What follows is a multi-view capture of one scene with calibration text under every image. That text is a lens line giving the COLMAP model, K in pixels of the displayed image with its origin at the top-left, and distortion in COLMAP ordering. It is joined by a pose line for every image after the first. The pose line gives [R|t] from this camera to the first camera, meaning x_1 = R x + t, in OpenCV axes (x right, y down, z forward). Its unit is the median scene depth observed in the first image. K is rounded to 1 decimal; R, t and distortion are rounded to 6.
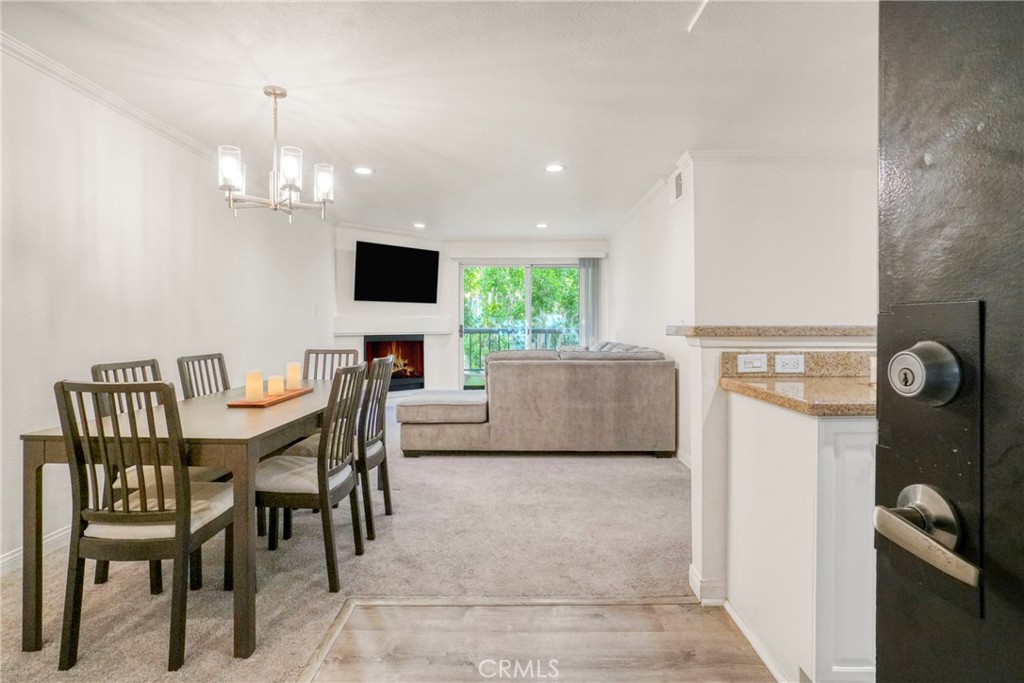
lens RADIAL K [[531.4, 0, 497.3], [0, 531.4, 320.5], [0, 0, 1]] dist [-0.002596, -0.000131]
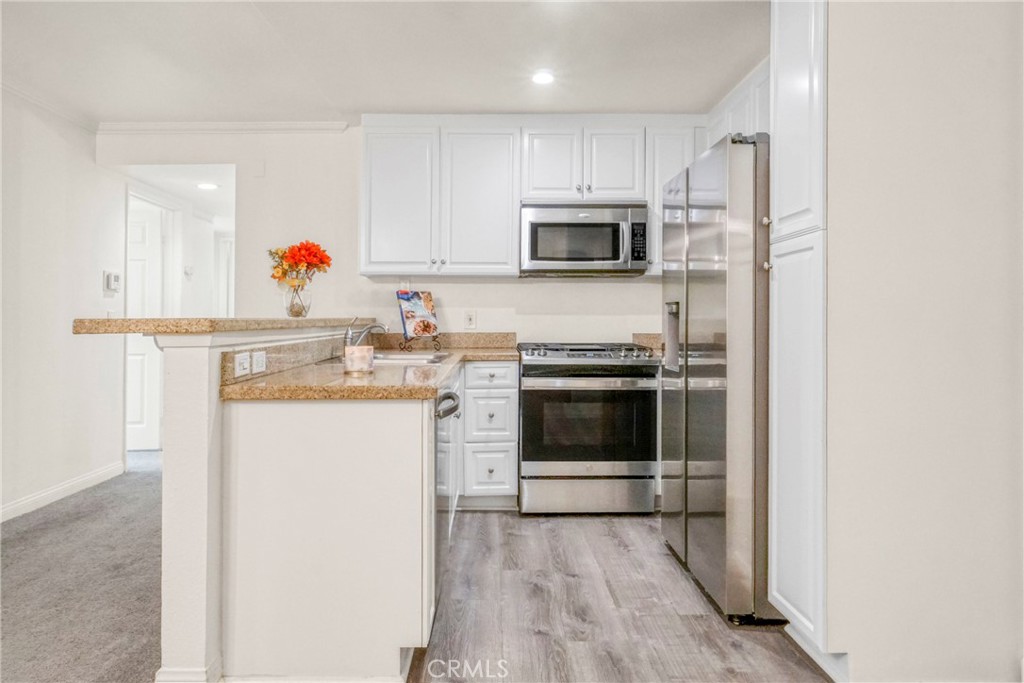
lens RADIAL K [[666.0, 0, 516.8], [0, 666.0, 312.7], [0, 0, 1]] dist [-0.021852, 0.010042]
pose [[-0.047594, 0.009454, 0.998822, -0.326054], [-0.005985, 0.999935, -0.009750, 0.004843], [-0.998849, -0.006442, -0.047535, 0.366468]]
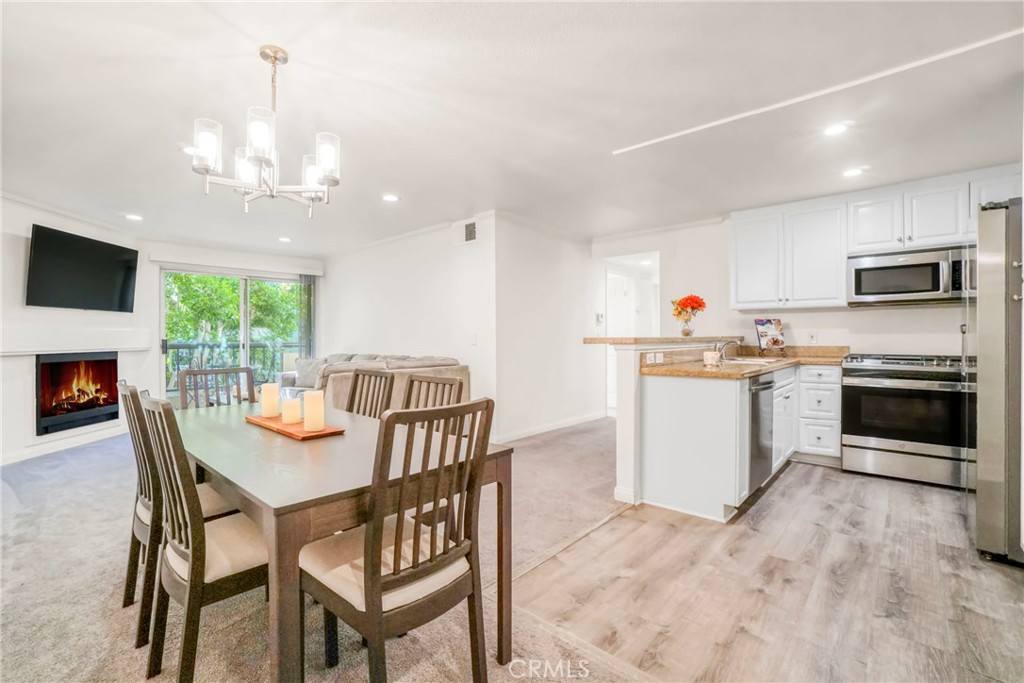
lens RADIAL K [[469.3, 0, 504.5], [0, 469.3, 339.0], [0, 0, 1]] dist [-0.039738, 0.012097]
pose [[0.651788, -0.006591, 0.758373, -0.581357], [-0.001291, 0.999951, 0.009800, 0.000167], [-0.758400, -0.007367, 0.651748, 0.212741]]
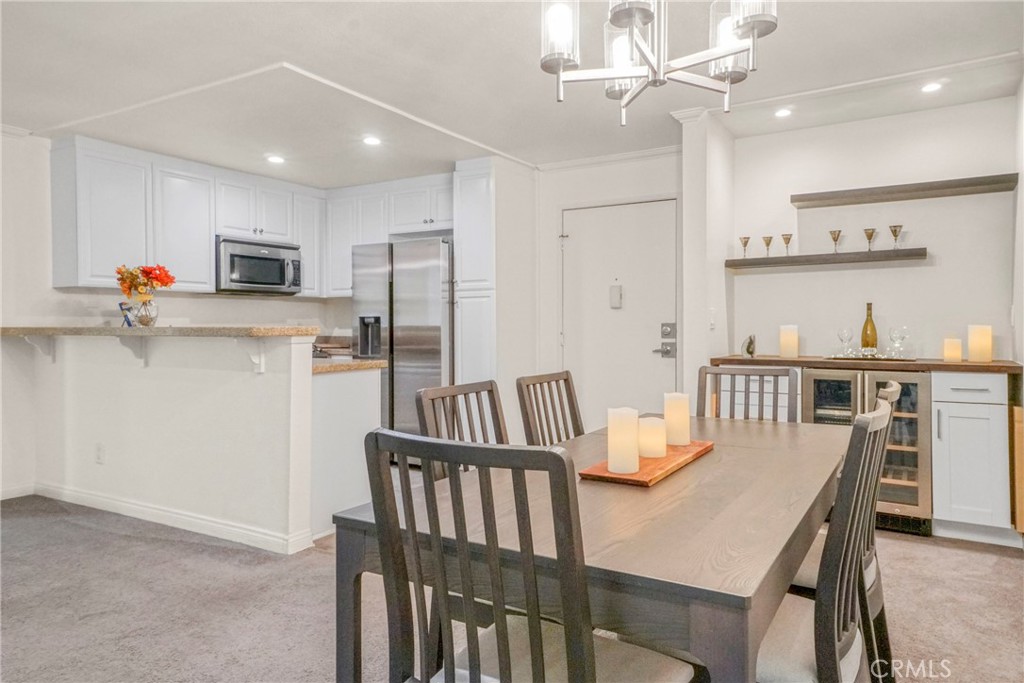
lens RADIAL K [[682.4, 0, 514.5], [0, 682.4, 336.1], [0, 0, 1]] dist [0.056159, -0.000646]
pose [[-0.870038, 0.000389, 0.492985, -0.500041], [0.004689, 0.999961, 0.007486, 0.015530], [-0.492963, 0.008824, -0.870005, 1.282200]]
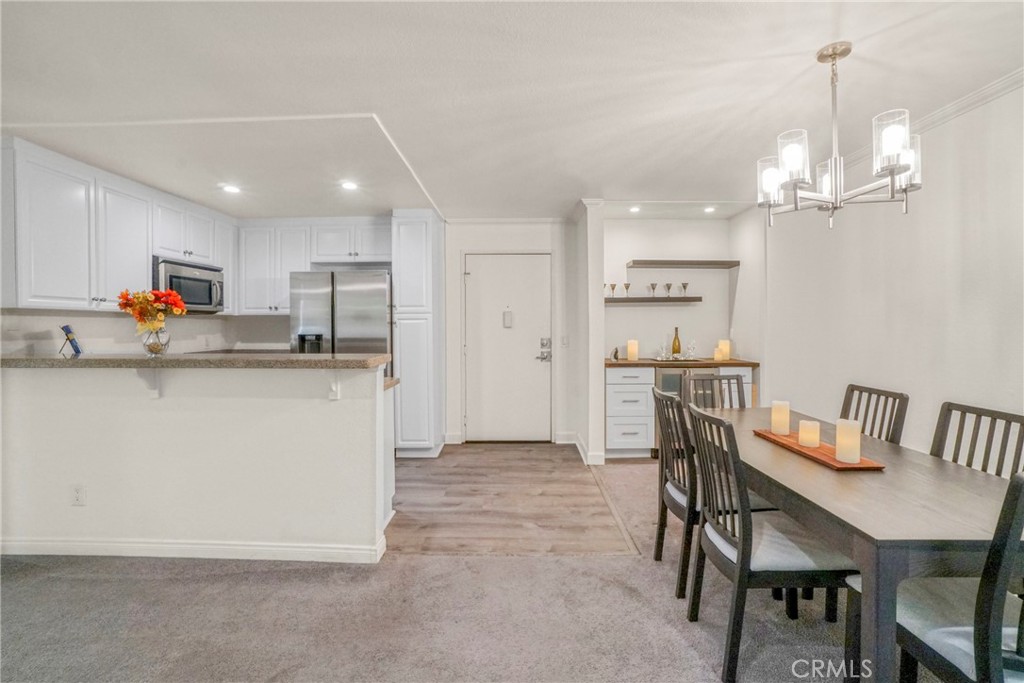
lens RADIAL K [[469.3, 0, 507.0], [0, 469.3, 334.3], [0, 0, 1]] dist [-0.039738, 0.012097]
pose [[-0.999849, 0.009013, -0.014854, 0.044180], [0.008802, 0.999860, 0.014229, -0.030624], [0.014980, 0.014096, -0.999788, 1.310122]]
